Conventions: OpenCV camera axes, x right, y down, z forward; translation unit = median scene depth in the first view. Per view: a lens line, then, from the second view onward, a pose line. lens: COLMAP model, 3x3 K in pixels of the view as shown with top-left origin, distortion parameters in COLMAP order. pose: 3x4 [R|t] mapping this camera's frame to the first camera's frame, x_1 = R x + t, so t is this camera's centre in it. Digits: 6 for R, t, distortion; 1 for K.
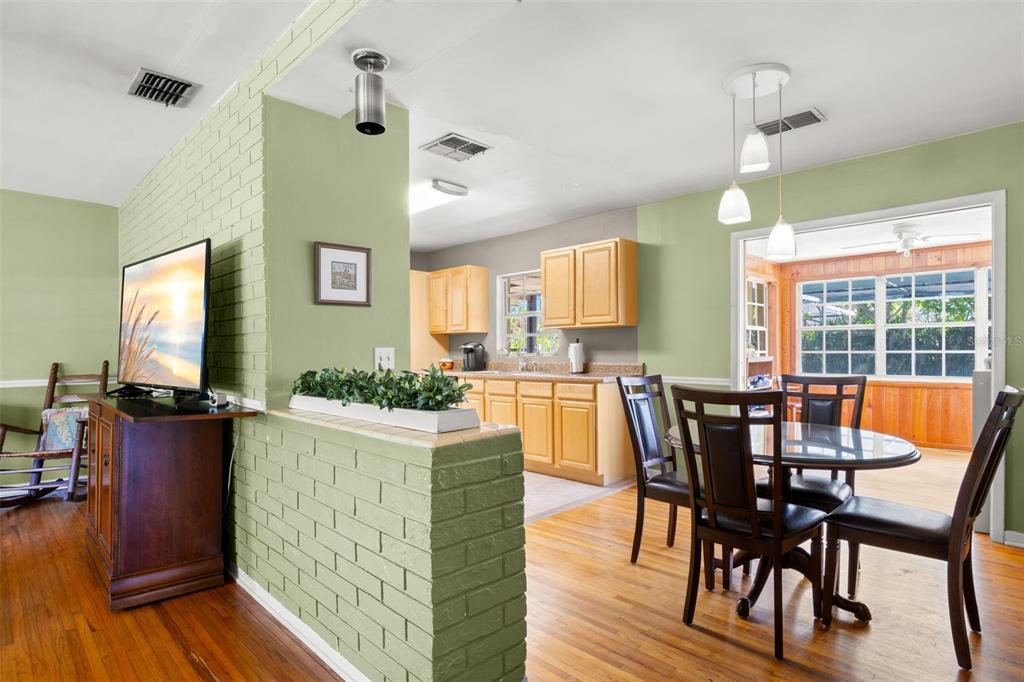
lens RADIAL K [[533.3, 0, 511.3], [0, 533.3, 355.0], [0, 0, 1]] dist [-0.005011, -0.001070]
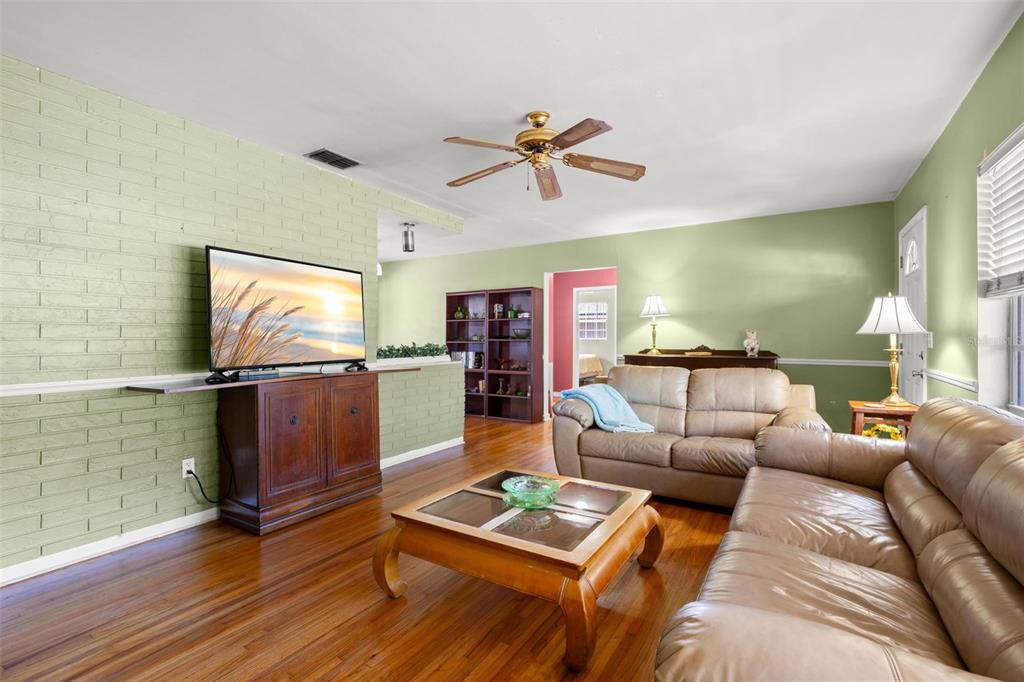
lens RADIAL K [[474.4, 0, 512.0], [0, 474.4, 341.0], [0, 0, 1]] dist [-0.000639, -0.000067]
pose [[-0.244206, -0.004530, 0.969713, -1.878280], [0.009529, 0.999930, 0.007071, -0.001466], [-0.969677, 0.010967, -0.244145, 0.776717]]
